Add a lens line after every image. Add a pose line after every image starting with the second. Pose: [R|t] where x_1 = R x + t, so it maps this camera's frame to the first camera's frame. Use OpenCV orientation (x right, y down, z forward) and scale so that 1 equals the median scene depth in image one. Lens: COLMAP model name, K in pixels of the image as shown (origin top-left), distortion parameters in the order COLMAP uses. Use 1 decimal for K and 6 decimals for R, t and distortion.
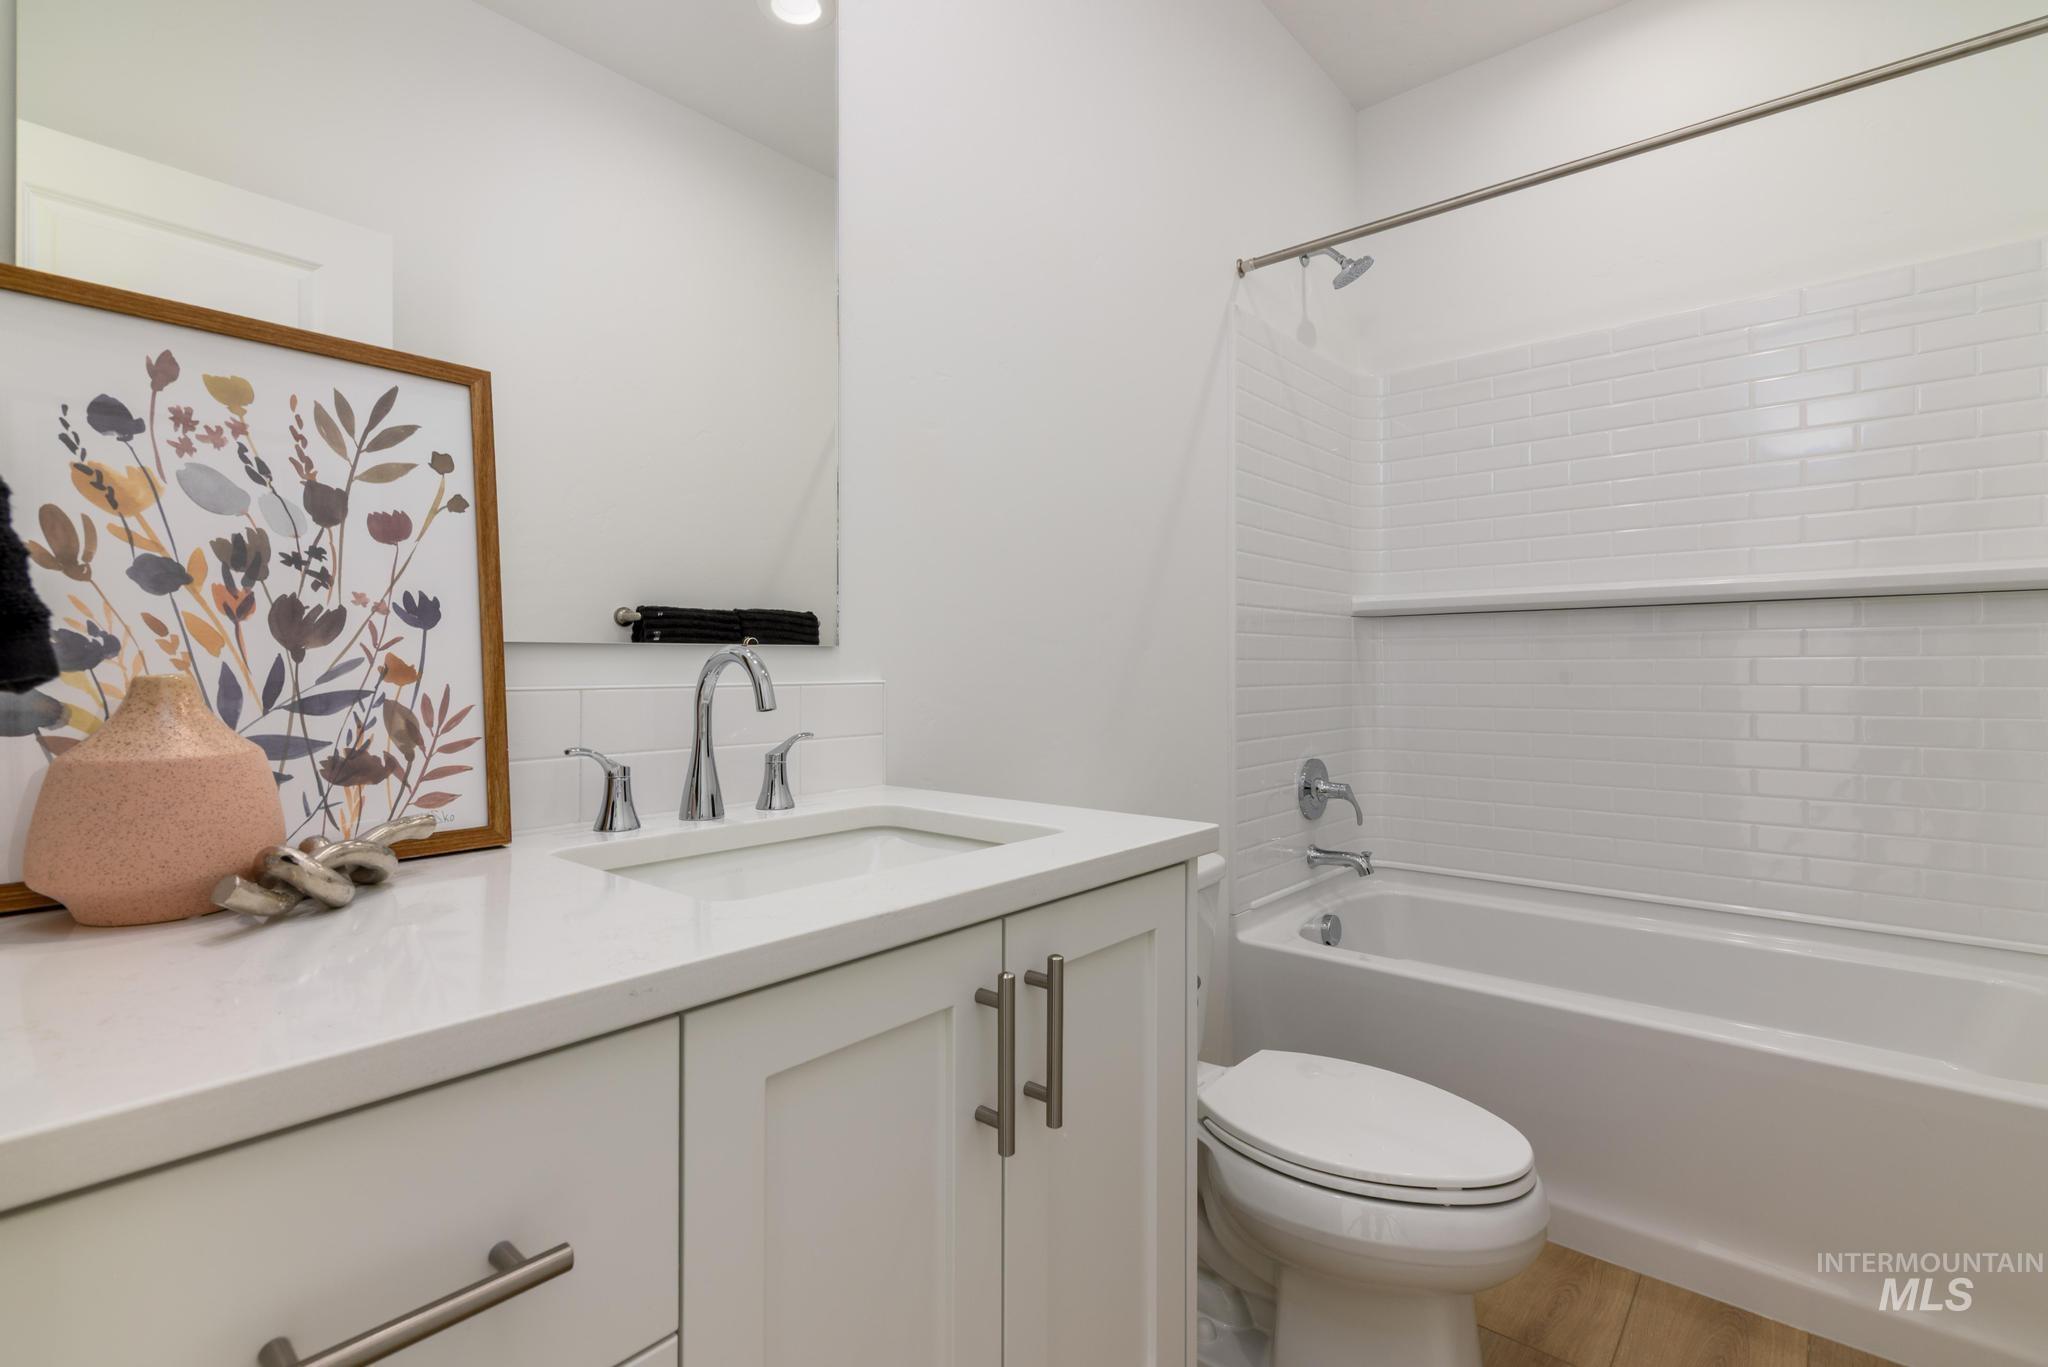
lens RADIAL K [[940.0, 0, 1044.8], [0, 940.0, 652.2], [0, 0, 1]] dist [0.002020, 0.000006]
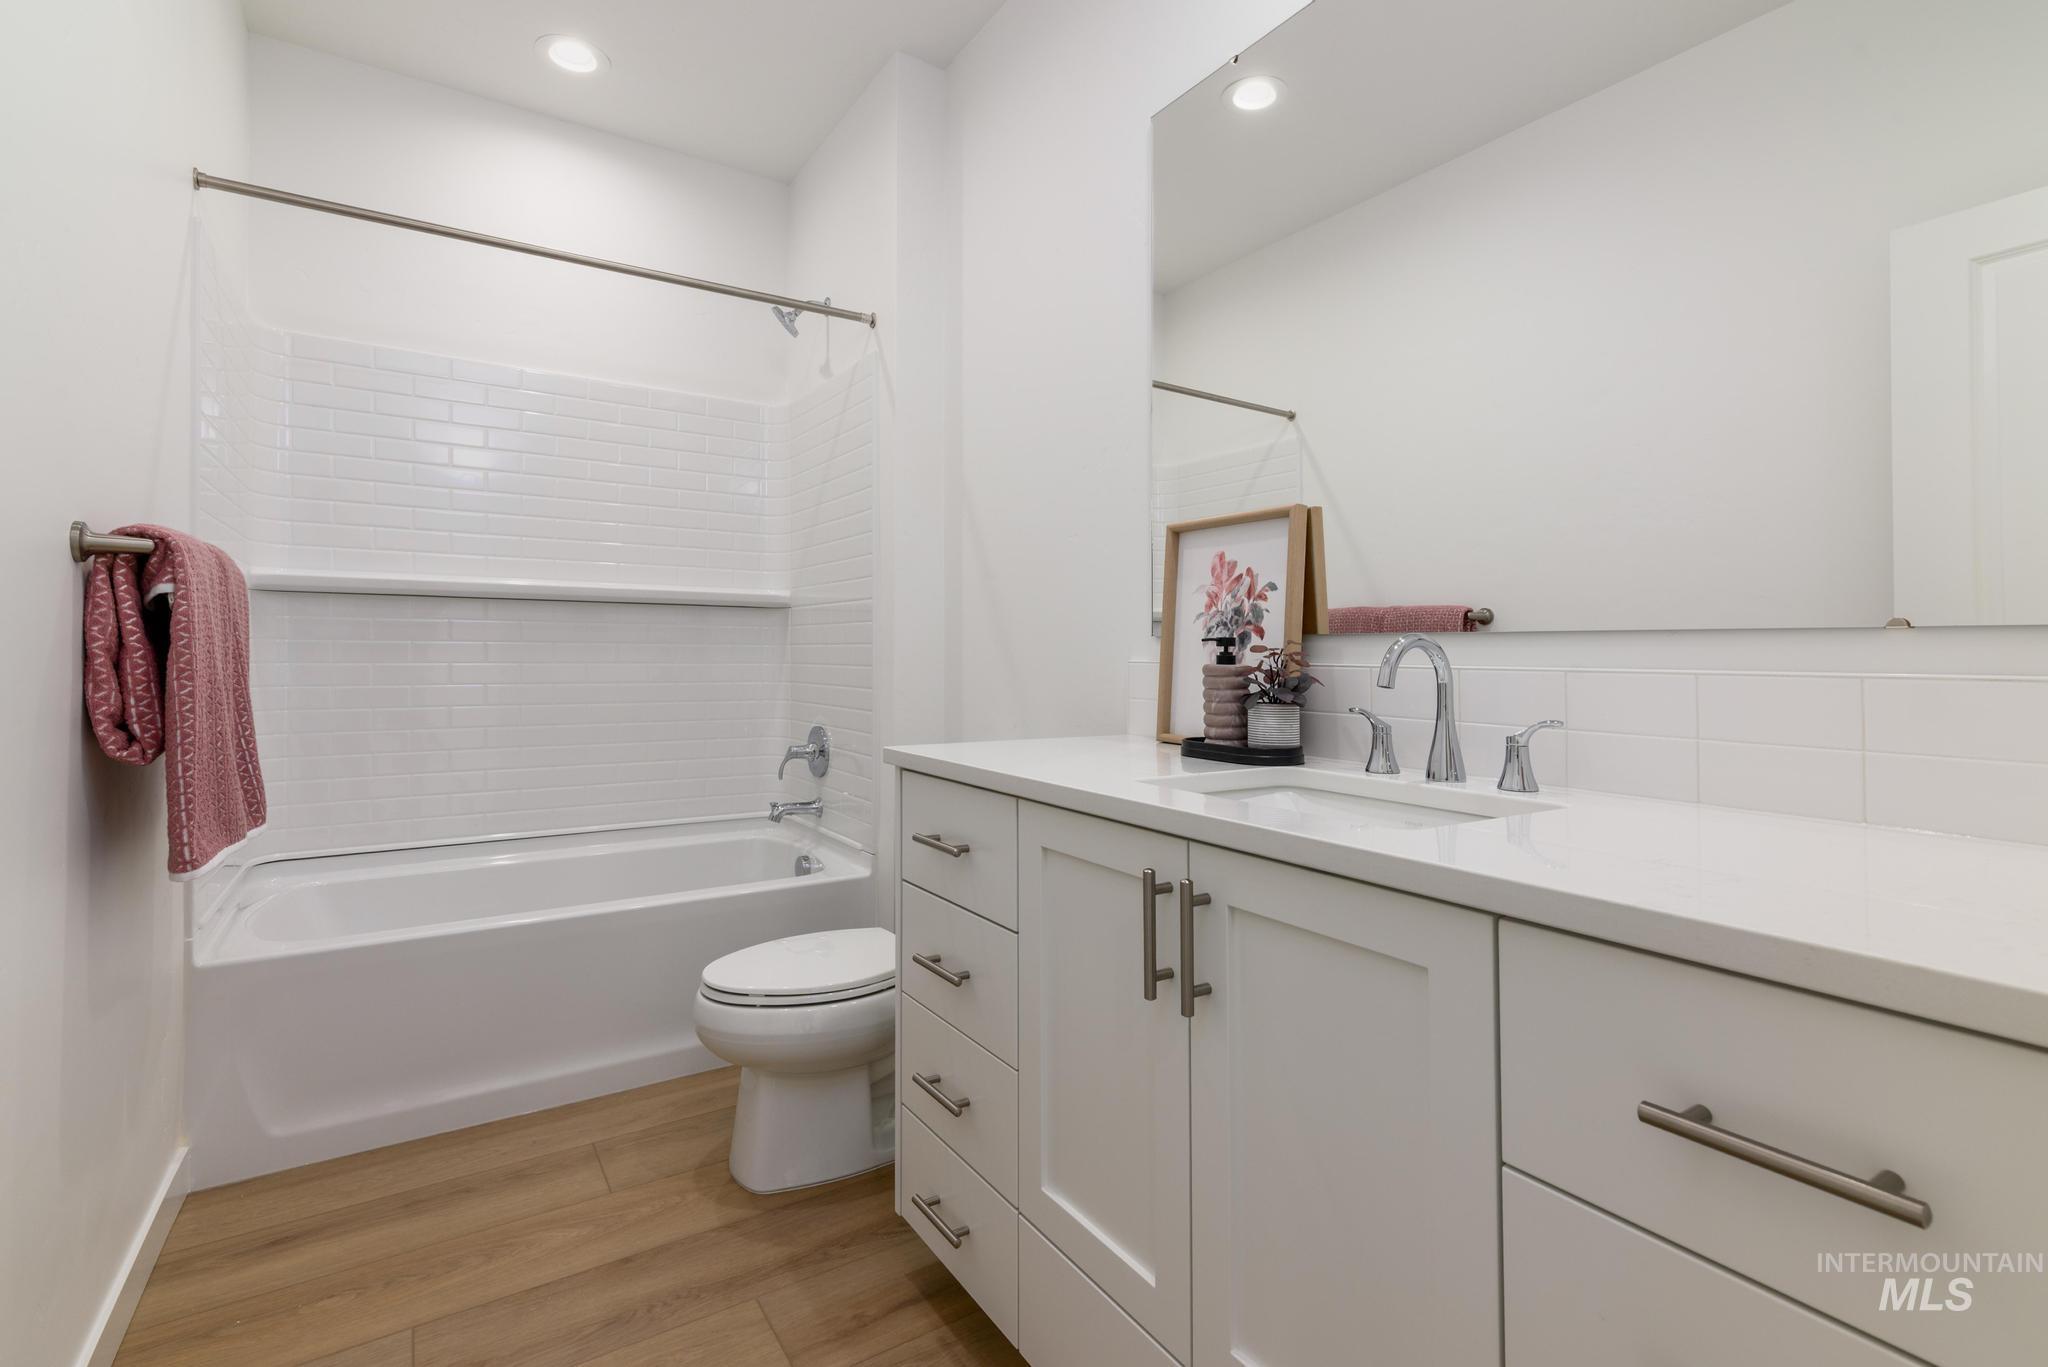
lens RADIAL K [[974.4, 0, 1026.0], [0, 974.4, 659.2], [0, 0, 1]] dist [-0.000402, 0.000033]
pose [[-0.269289, 0.018806, -0.962876, 1.357576], [0.003751, 0.999822, 0.018478, -0.004470], [0.963052, 0.001364, -0.269312, 1.166895]]
